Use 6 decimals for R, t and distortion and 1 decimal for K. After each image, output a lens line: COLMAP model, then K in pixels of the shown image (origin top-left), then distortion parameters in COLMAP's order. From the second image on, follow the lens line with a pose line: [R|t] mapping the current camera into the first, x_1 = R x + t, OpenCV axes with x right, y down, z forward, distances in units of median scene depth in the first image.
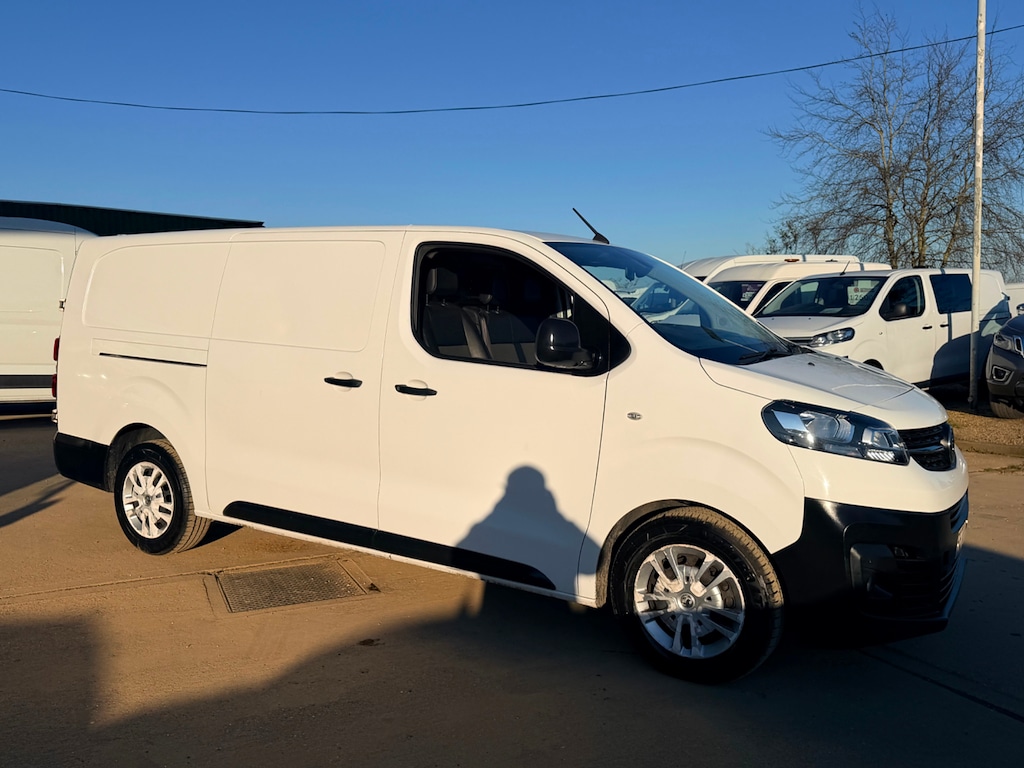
lens RADIAL K [[883.1, 0, 499.4], [0, 883.1, 381.7], [0, 0, 1]] dist [0.111206, -0.201038]
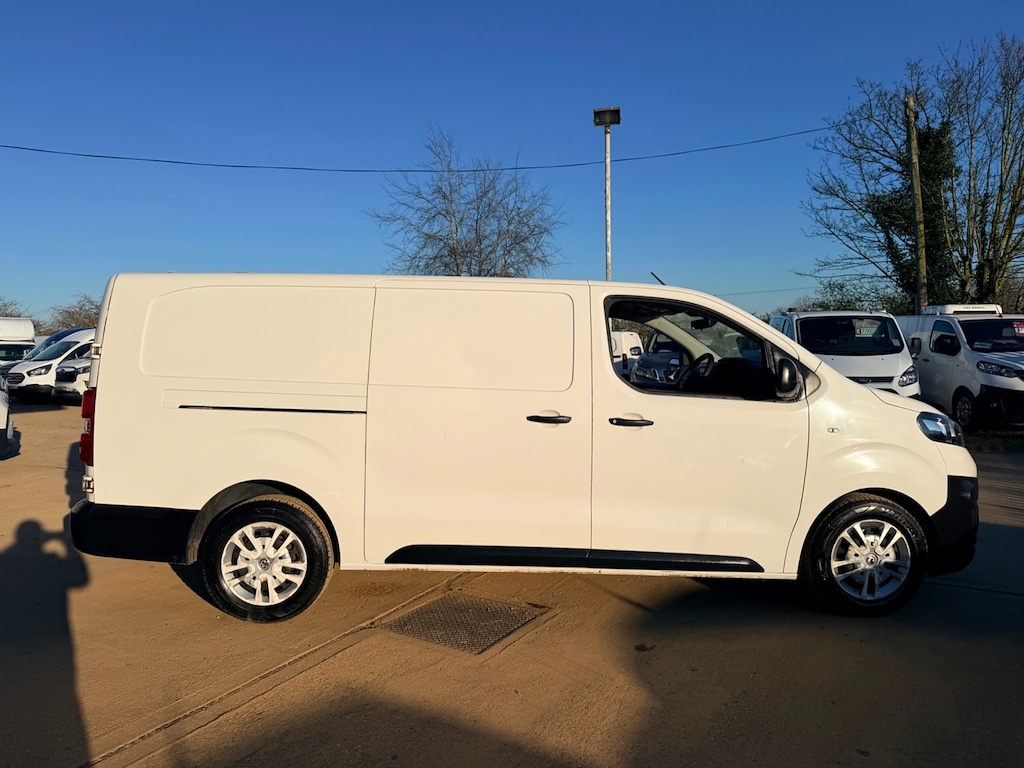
lens RADIAL K [[721.7, 0, 510.3], [0, 721.7, 384.9], [0, 0, 1]] dist [0.048230, -0.061331]
pose [[0.829358, -0.030841, 0.557866, -0.710021], [0.050347, 0.998539, -0.019647, -0.027142], [-0.556445, 0.044381, 0.829698, 0.284369]]
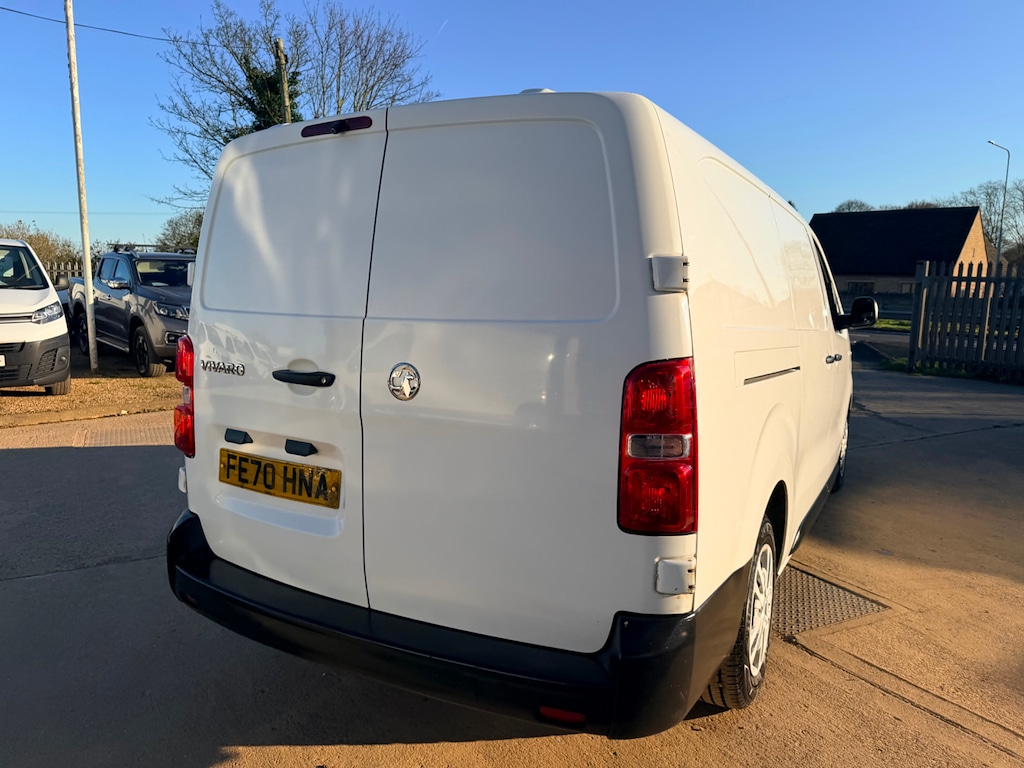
lens RADIAL K [[721.7, 0, 517.3], [0, 721.7, 385.7], [0, 0, 1]] dist [0.048230, -0.061331]
pose [[-0.057337, -0.130224, 0.989825, -1.014064], [0.065696, 0.988815, 0.133897, -0.109235], [-0.996191, 0.072705, -0.048141, 1.408287]]
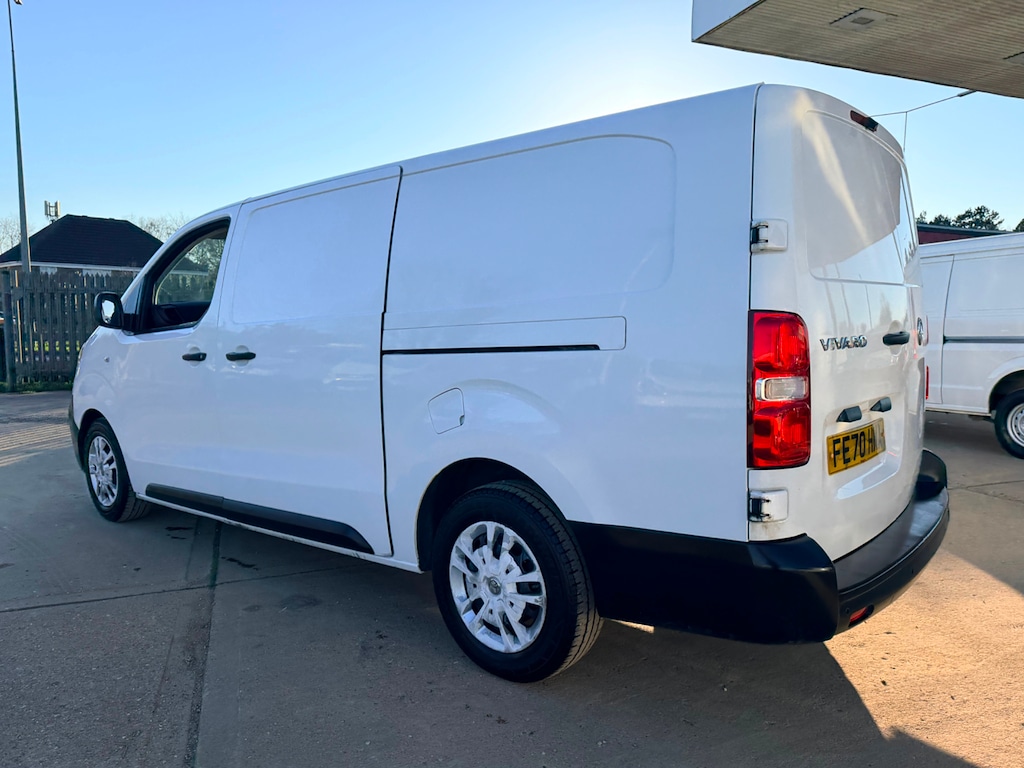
lens RADIAL K [[721.7, 0, 513.7], [0, 721.7, 386.5], [0, 0, 1]] dist [0.048230, -0.061331]
pose [[-0.989754, -0.005877, 0.142662, -0.346554], [0.019743, 0.983922, 0.177504, -0.126328], [-0.141412, 0.178502, -0.973725, 2.082685]]
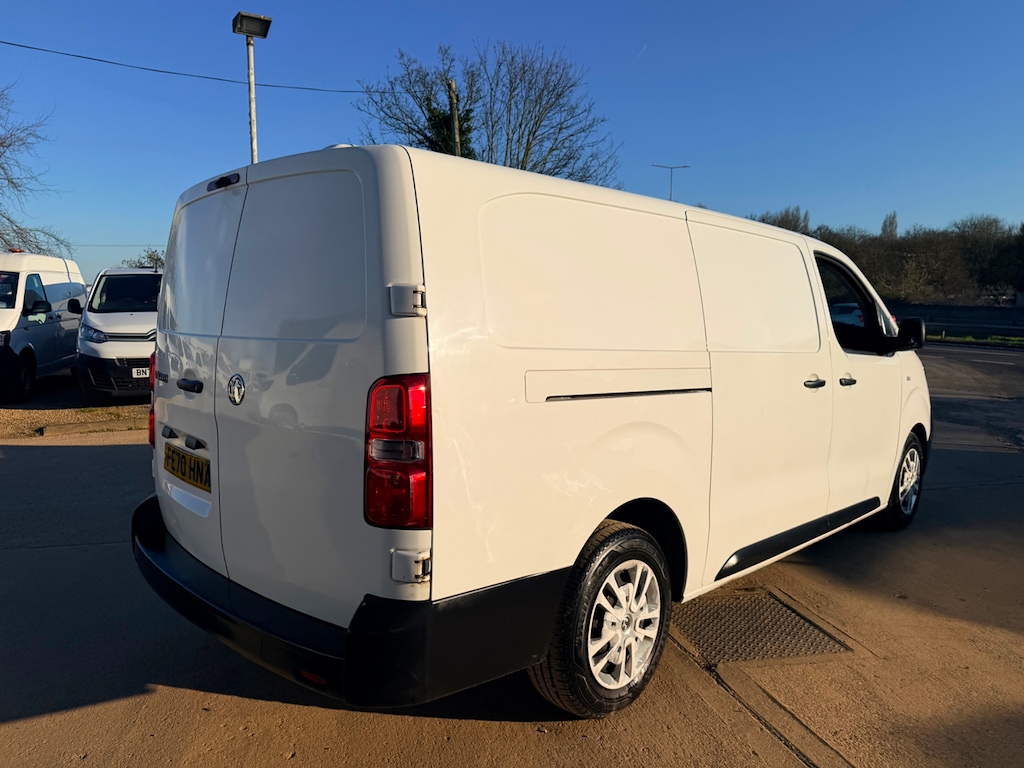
lens RADIAL K [[721.7, 0, 510.1], [0, 721.7, 384.3], [0, 0, 1]] dist [0.048230, -0.061331]
pose [[0.214667, -0.099540, 0.971602, -1.049014], [0.069412, 0.993832, 0.086481, -0.094110], [-0.974218, 0.048877, 0.220252, 1.150058]]
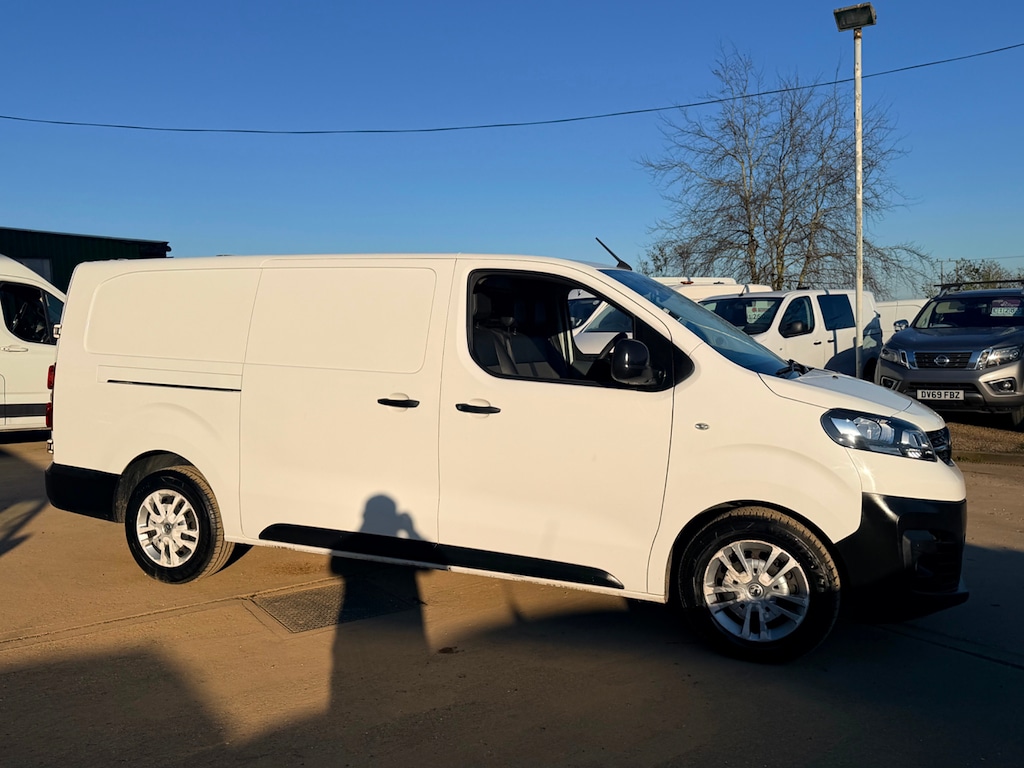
lens RADIAL K [[883.1, 0, 513.0], [0, 883.1, 379.0], [0, 0, 1]] dist [0.111206, -0.201038]
pose [[0.984920, -0.018996, 0.171965, -0.221320], [0.023215, 0.999476, -0.022553, -0.001045], [-0.171446, 0.026205, 0.984845, -0.047123]]
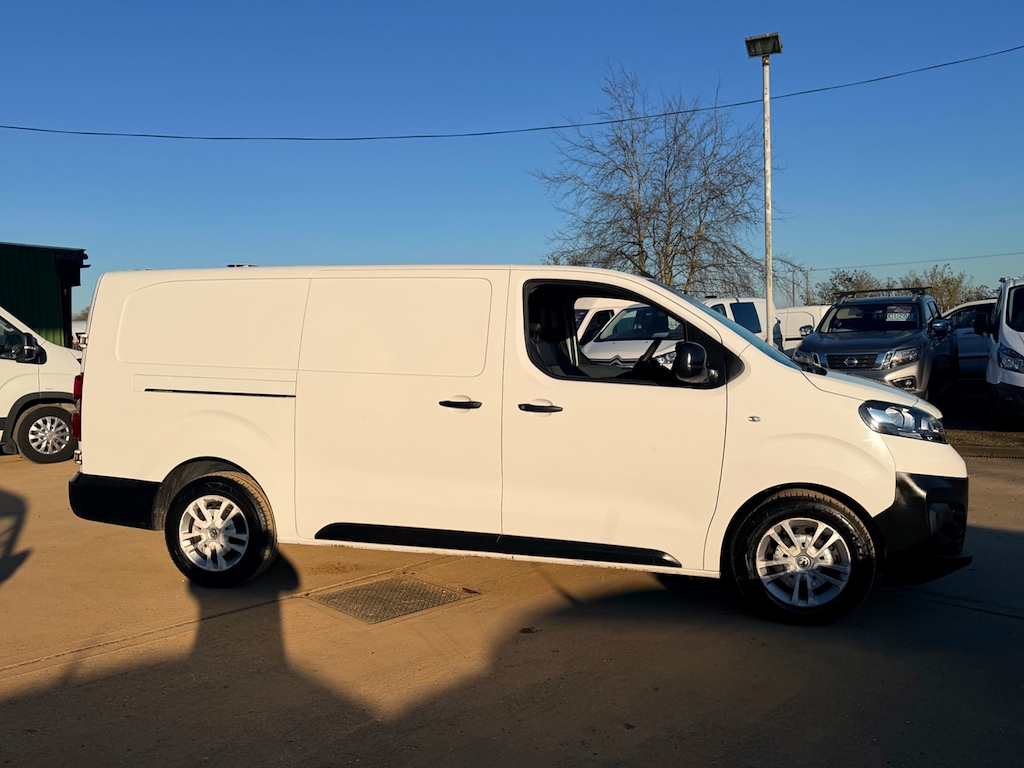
lens RADIAL K [[883.1, 0, 511.9], [0, 883.1, 385.2], [0, 0, 1]] dist [0.111206, -0.201038]
pose [[0.949538, -0.034516, 0.311746, -0.457950], [0.043050, 0.998862, -0.020534, 0.001808], [-0.310682, 0.032919, 0.949944, -0.072232]]
